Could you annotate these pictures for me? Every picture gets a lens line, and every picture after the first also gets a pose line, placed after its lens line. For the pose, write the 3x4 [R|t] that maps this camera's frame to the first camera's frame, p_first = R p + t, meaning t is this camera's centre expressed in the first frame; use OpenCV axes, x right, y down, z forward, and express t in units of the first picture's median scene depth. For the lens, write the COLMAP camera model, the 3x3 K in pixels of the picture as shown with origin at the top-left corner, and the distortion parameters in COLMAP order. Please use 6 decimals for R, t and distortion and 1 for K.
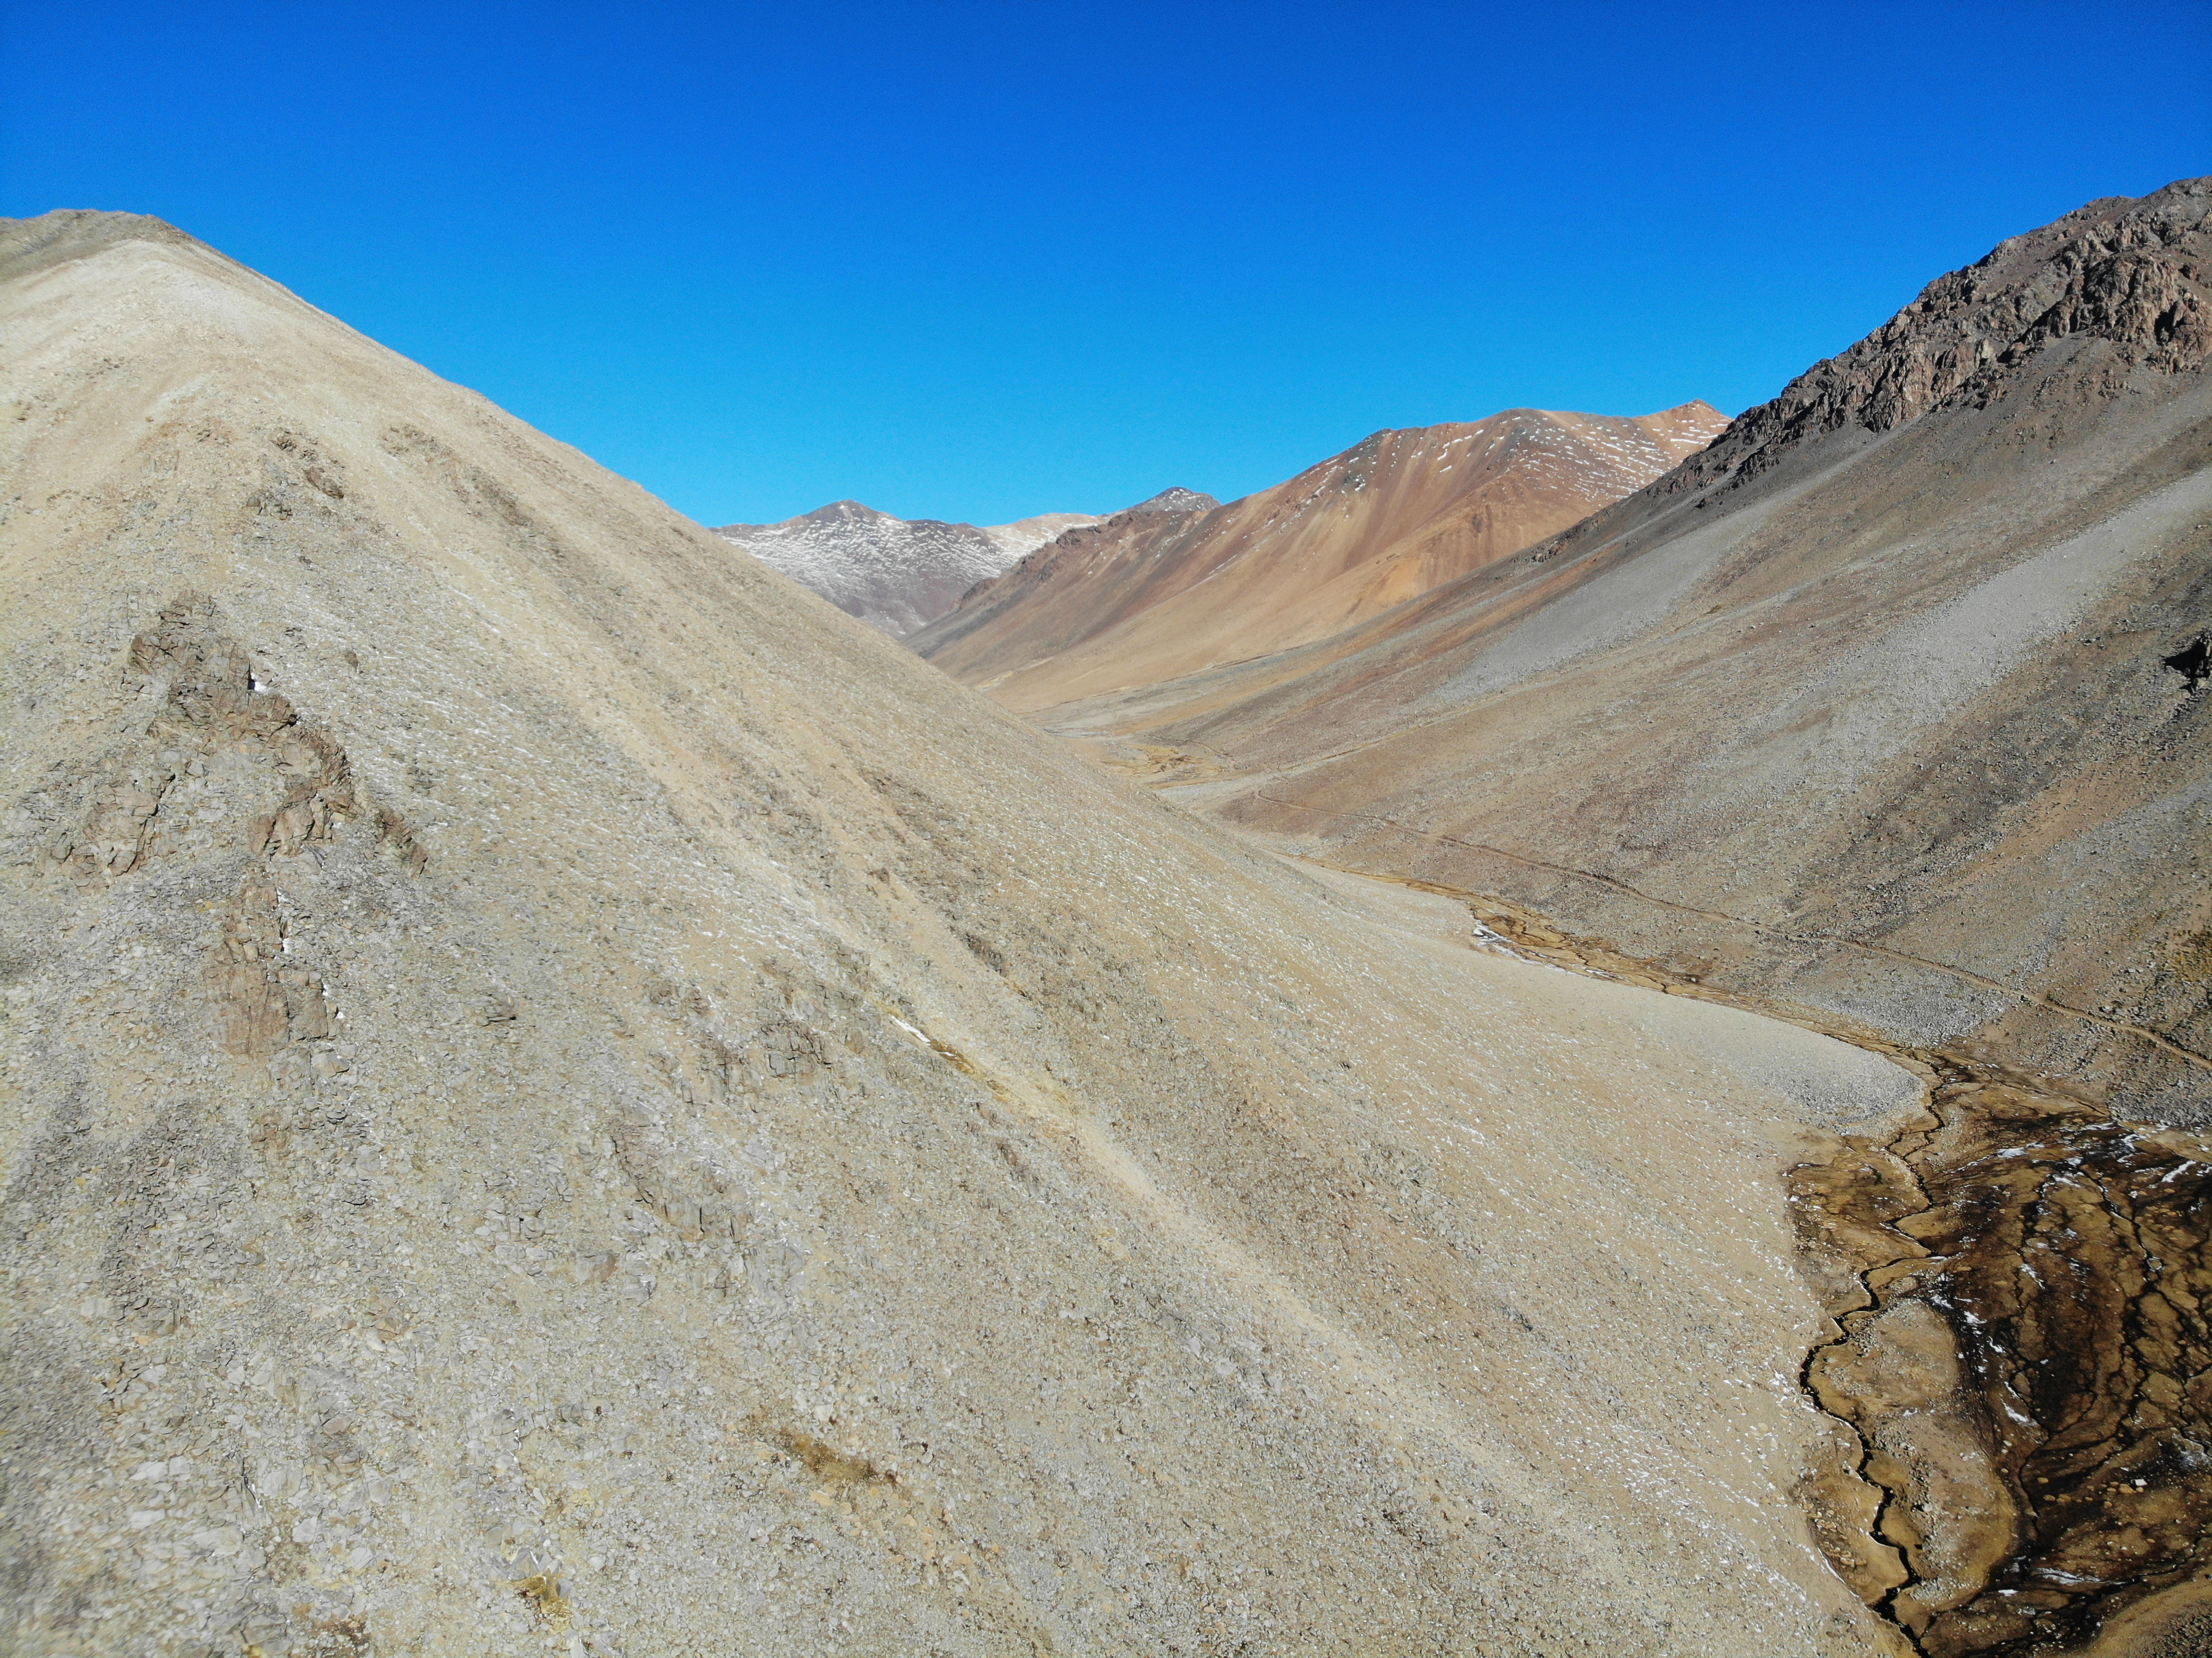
lens RADIAL K [[1642.1, 0, 1108.2], [0, 1642.1, 797.4], [0, 0, 1]] dist [0.026335, -0.127847]
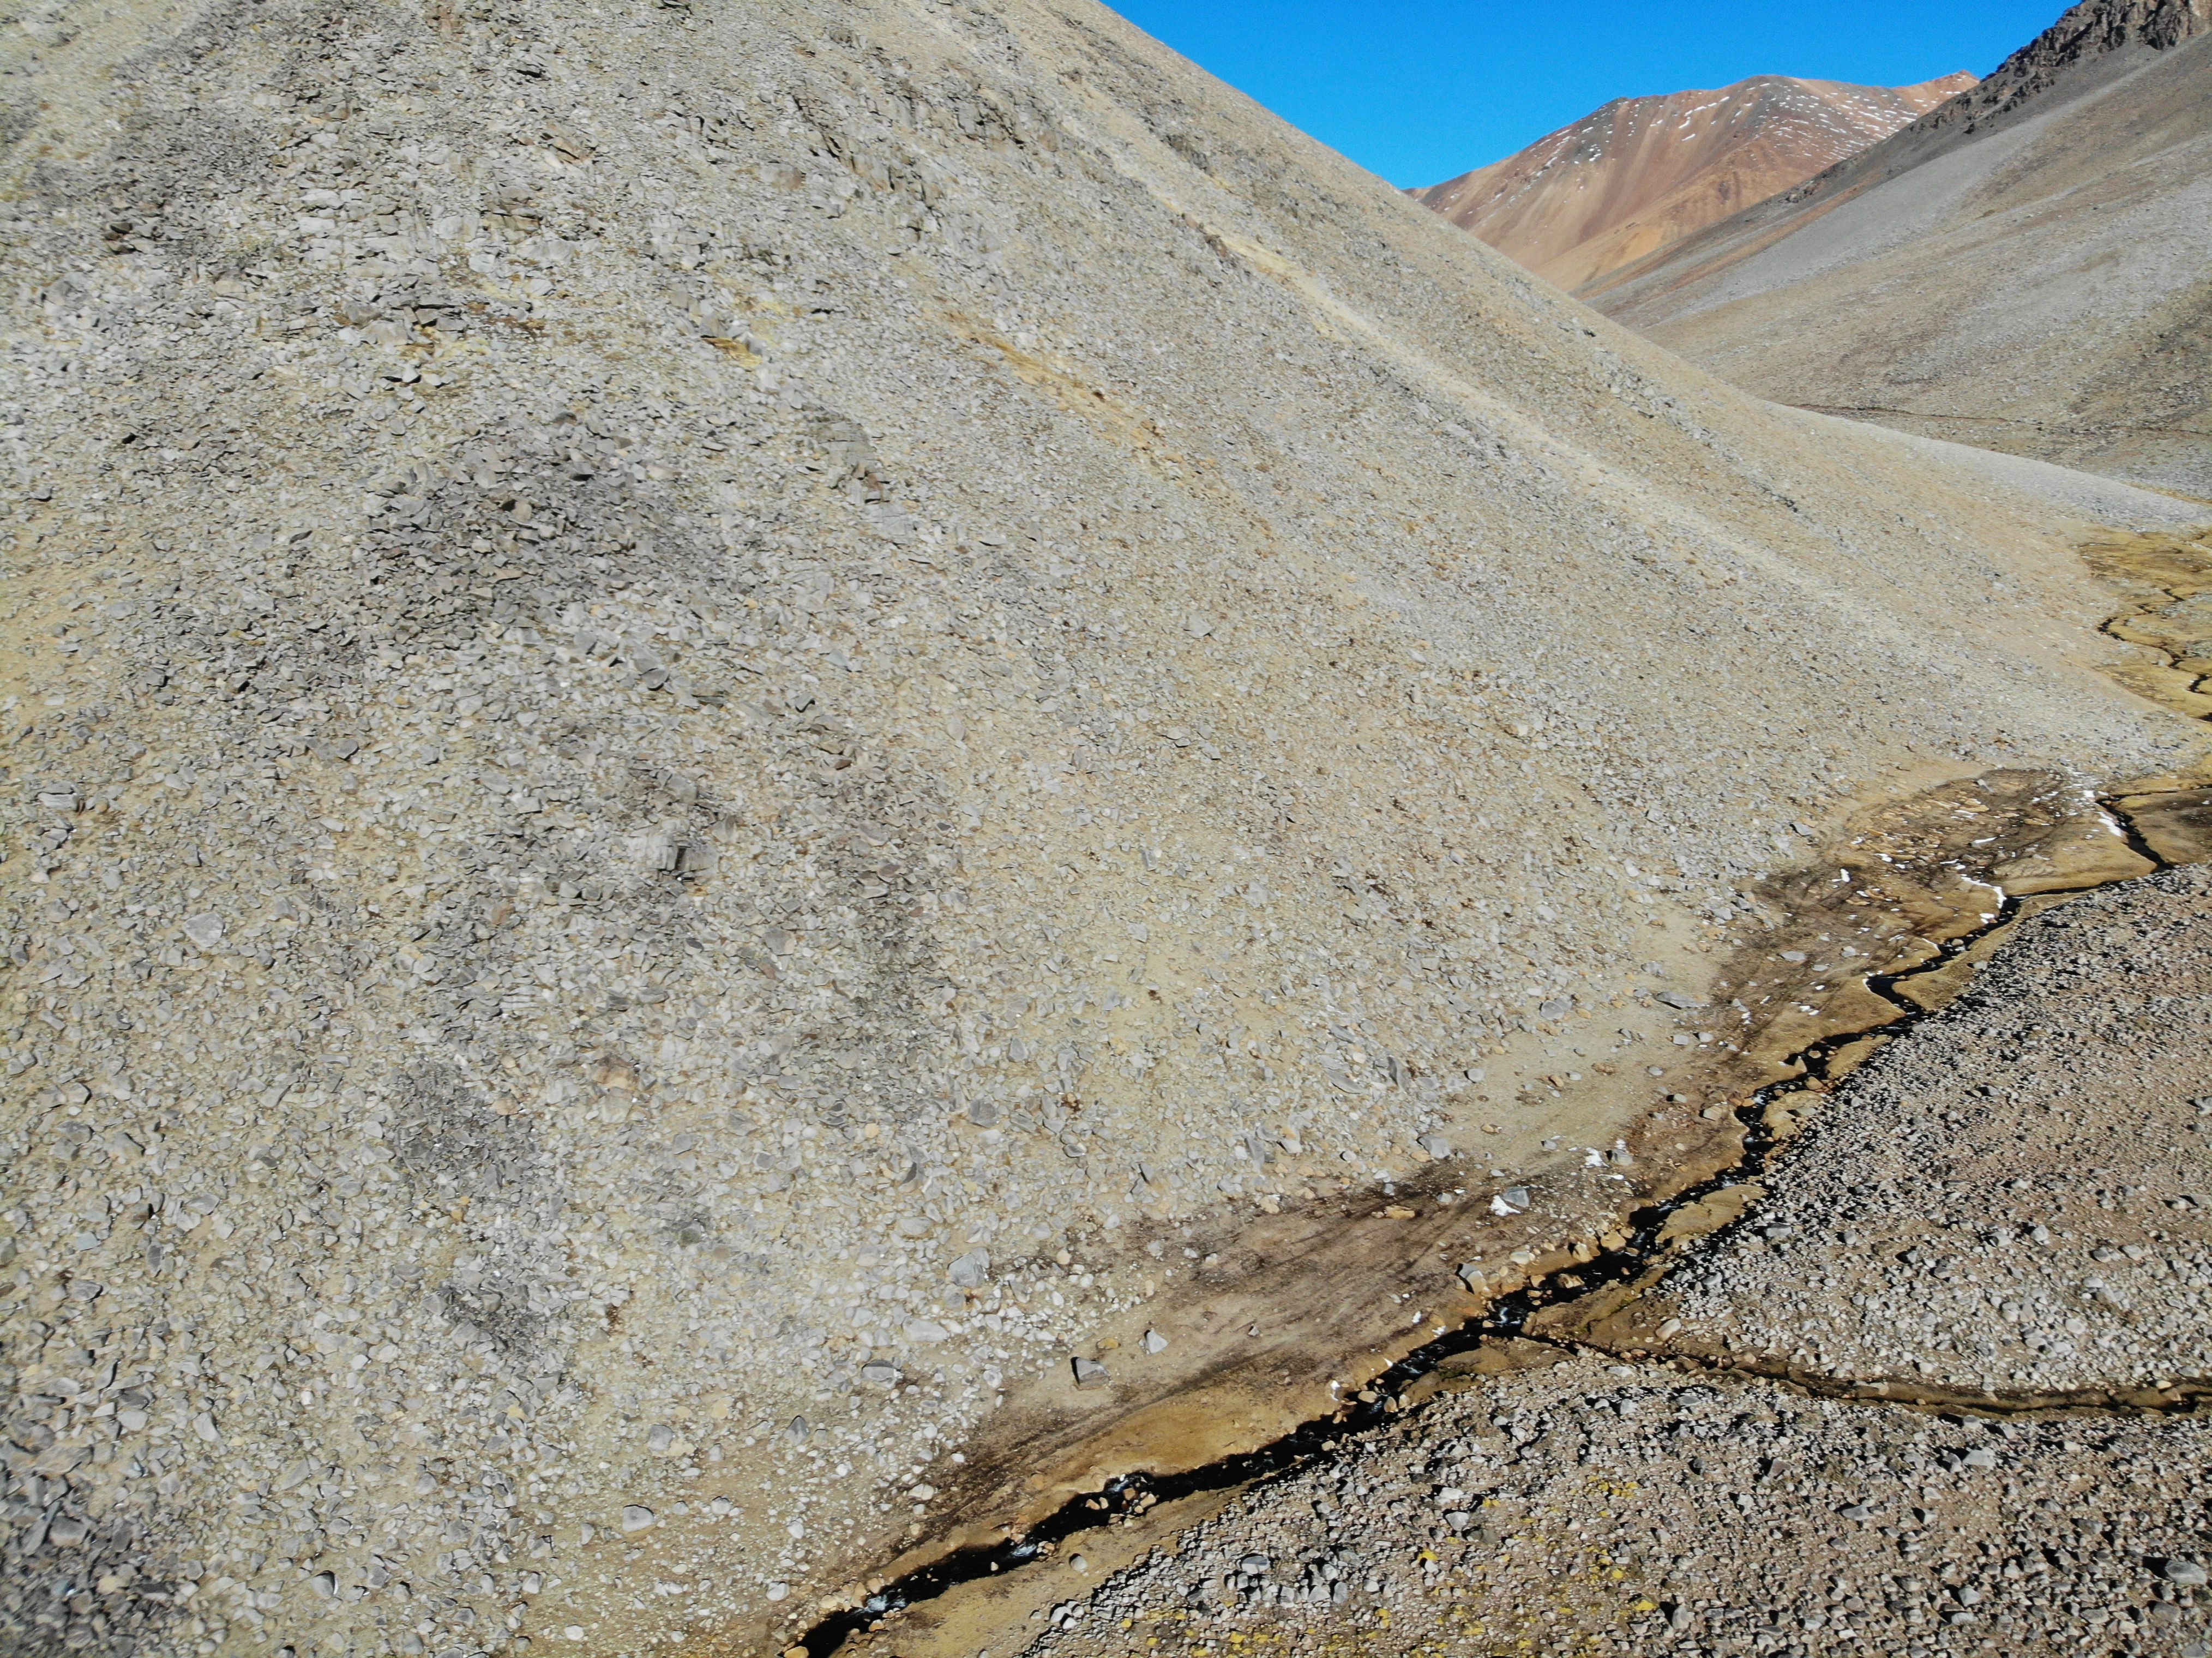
lens RADIAL K [[1642.1, 0, 1121.6], [0, 1642.1, 782.5], [0, 0, 1]] dist [0.026335, -0.127847]
pose [[0.991108, -0.024299, -0.130821, 0.000098], [0.040293, 0.991830, 0.121037, 0.308818], [0.126811, -0.125232, 0.983990, 0.025663]]
